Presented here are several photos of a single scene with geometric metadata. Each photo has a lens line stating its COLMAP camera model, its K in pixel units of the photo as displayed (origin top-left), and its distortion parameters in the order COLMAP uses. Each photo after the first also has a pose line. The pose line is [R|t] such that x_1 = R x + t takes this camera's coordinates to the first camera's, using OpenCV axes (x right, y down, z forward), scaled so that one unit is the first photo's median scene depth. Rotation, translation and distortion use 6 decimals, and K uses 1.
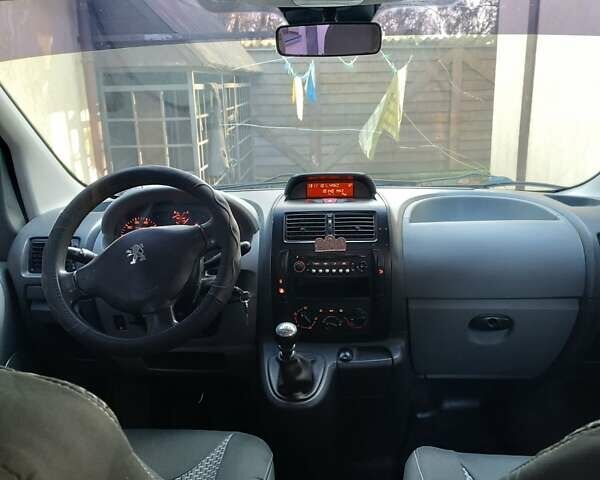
lens RADIAL K [[574.6, 0, 300.0], [0, 574.6, 240.0], [0, 0, 1]] dist [0.042623, -0.035412]
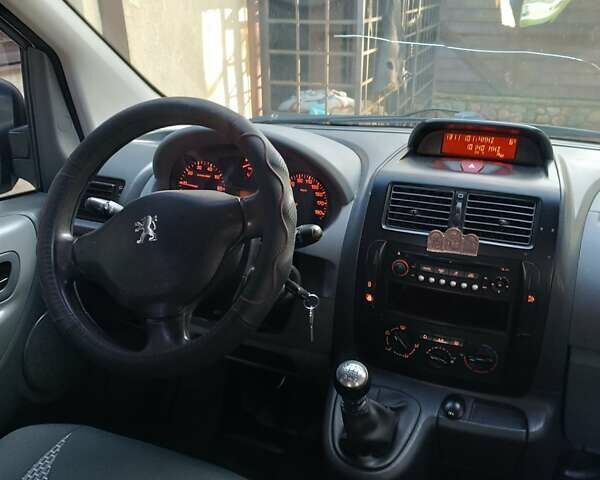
lens RADIAL K [[574.6, 0, 300.0], [0, 574.6, 240.0], [0, 0, 1]] dist [0.042623, -0.035412]
pose [[0.947177, 0.149416, -0.283780, 0.071253], [-0.104378, 0.980287, 0.167757, -0.081993], [0.303252, -0.129275, 0.944101, 0.342545]]
